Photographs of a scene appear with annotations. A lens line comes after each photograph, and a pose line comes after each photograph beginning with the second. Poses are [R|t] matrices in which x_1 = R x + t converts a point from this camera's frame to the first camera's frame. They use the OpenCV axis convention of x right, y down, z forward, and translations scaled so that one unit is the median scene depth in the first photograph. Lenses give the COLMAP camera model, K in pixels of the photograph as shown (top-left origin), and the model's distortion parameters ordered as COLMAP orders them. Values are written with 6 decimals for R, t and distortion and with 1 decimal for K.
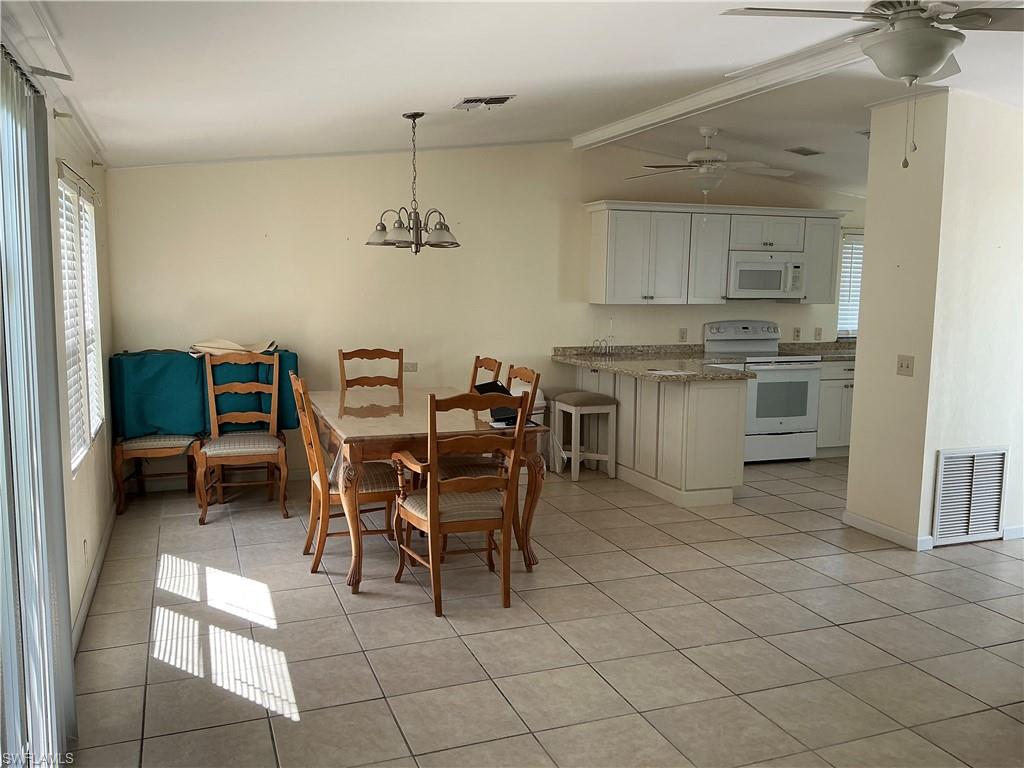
lens RADIAL K [[862.3, 0, 512.0], [0, 862.3, 384.0], [0, 0, 1]] dist [0.087361, -0.004171]
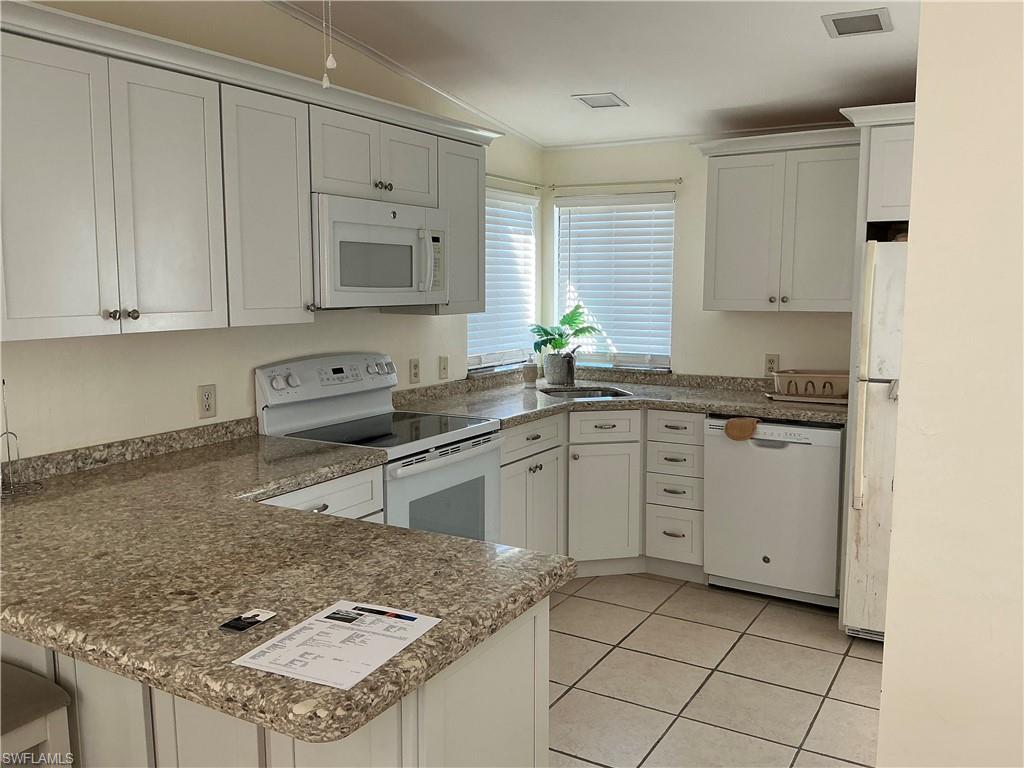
lens RADIAL K [[862.3, 0, 512.0], [0, 862.3, 384.0], [0, 0, 1]] dist [0.087361, -0.004171]
pose [[0.771392, -0.089996, 0.629965, 0.052611], [0.082331, 0.995743, 0.041437, -0.070684], [-0.631012, 0.019901, 0.775517, 0.604151]]
